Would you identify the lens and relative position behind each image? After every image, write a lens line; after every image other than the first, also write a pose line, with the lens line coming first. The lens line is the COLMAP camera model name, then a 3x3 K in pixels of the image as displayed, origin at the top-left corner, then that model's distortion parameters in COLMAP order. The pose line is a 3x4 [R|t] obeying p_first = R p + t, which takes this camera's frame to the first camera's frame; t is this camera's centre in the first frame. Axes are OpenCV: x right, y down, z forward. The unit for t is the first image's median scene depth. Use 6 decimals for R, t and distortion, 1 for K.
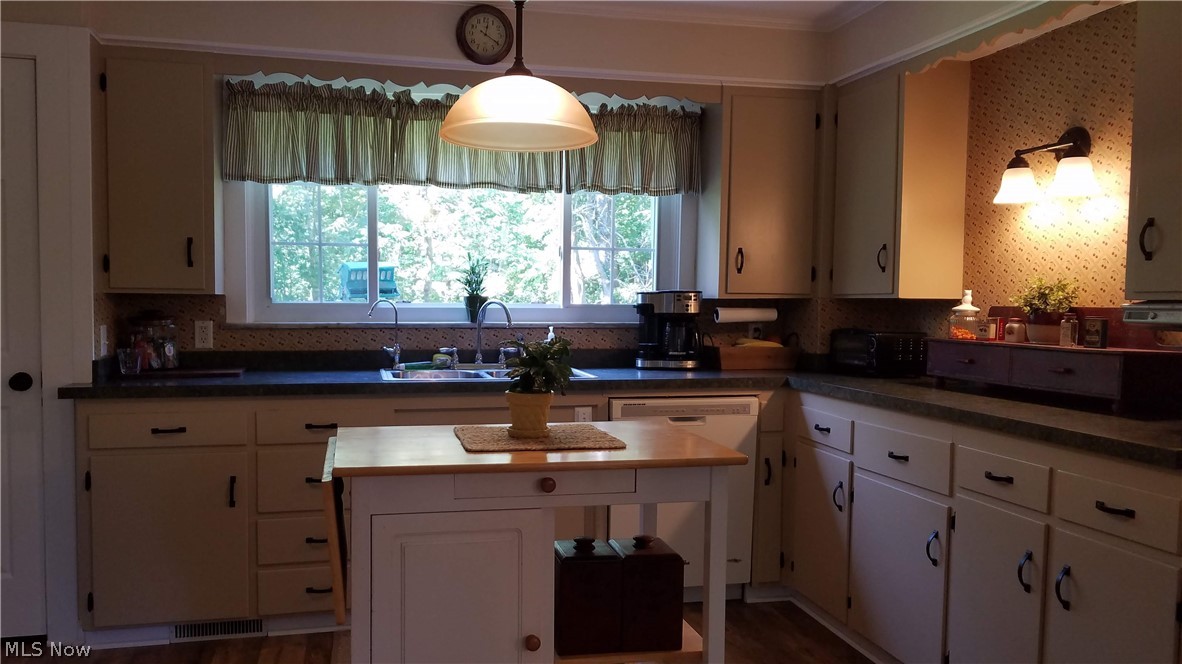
lens RADIAL K [[901.2, 0, 589.0], [0, 901.2, 352.6], [0, 0, 1]] dist [-0.008268, -0.003827]
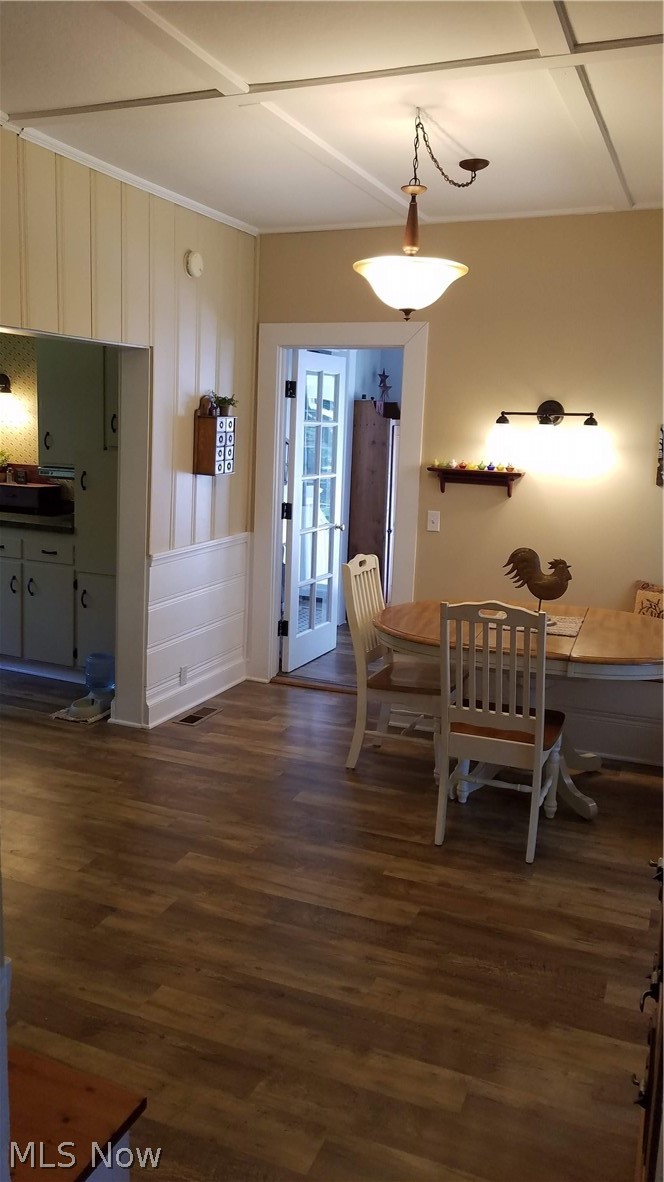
lens RADIAL K [[901.2, 0, 332.0], [0, 901.2, 591.0], [0, 0, 1]] dist [-0.008268, -0.003827]
pose [[0.575268, -0.146760, 0.804691, -0.881182], [0.012747, 0.985261, 0.170580, -0.123893], [-0.817866, -0.087872, 0.568660, -0.968423]]
